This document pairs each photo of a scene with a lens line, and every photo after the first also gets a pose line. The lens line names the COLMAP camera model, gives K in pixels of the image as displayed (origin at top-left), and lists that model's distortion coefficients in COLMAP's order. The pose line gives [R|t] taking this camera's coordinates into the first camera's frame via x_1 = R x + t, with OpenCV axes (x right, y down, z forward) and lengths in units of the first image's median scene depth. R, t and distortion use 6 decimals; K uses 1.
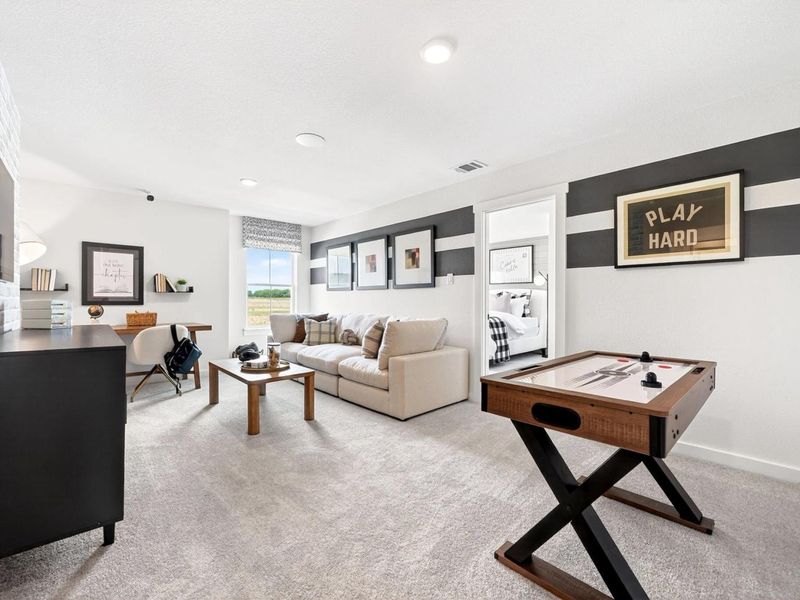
lens RADIAL K [[351.5, 0, 399.0], [0, 351.5, 299.7], [0, 0, 1]] dist [-0.009879, 0.002646]
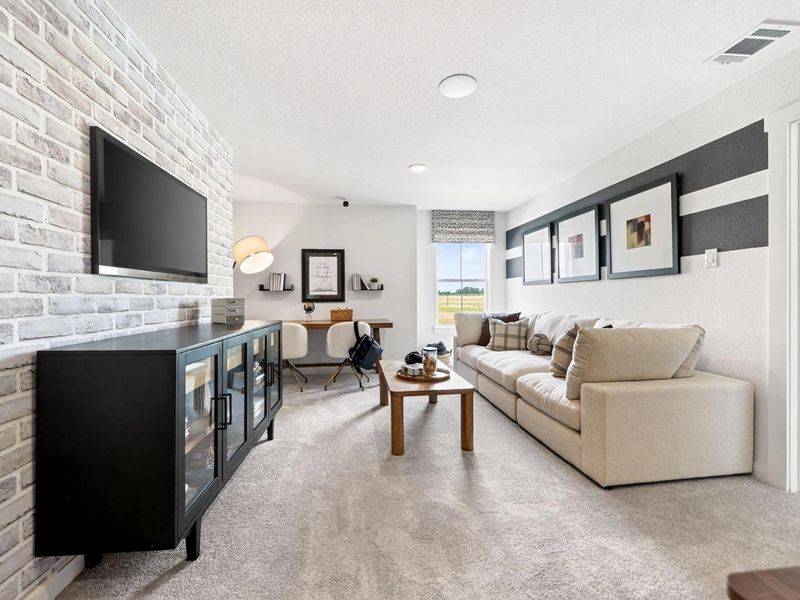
lens RADIAL K [[351.5, 0, 398.7], [0, 351.5, 298.6], [0, 0, 1]] dist [-0.009879, 0.002646]
pose [[0.810641, -0.005408, -0.585519, 0.067630], [0.008773, 0.999957, 0.002910, 0.002523], [0.585478, -0.007495, 0.810654, 0.235974]]
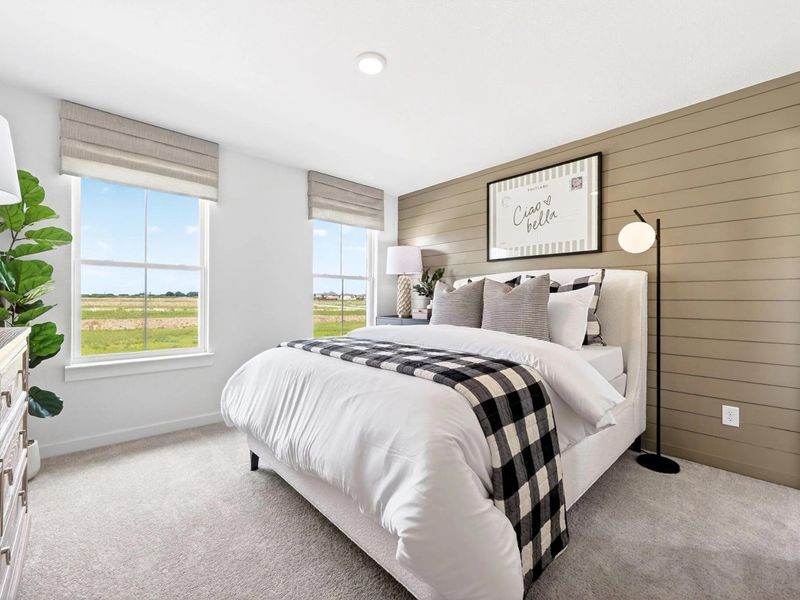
lens RADIAL K [[351.5, 0, 399.9], [0, 351.5, 303.3], [0, 0, 1]] dist [-0.009879, 0.002646]
pose [[0.999989, 0.004473, 0.001382, 0.149478], [-0.004474, 0.999990, 0.000499, 0.007123], [-0.001380, -0.000505, 0.999999, 0.565334]]
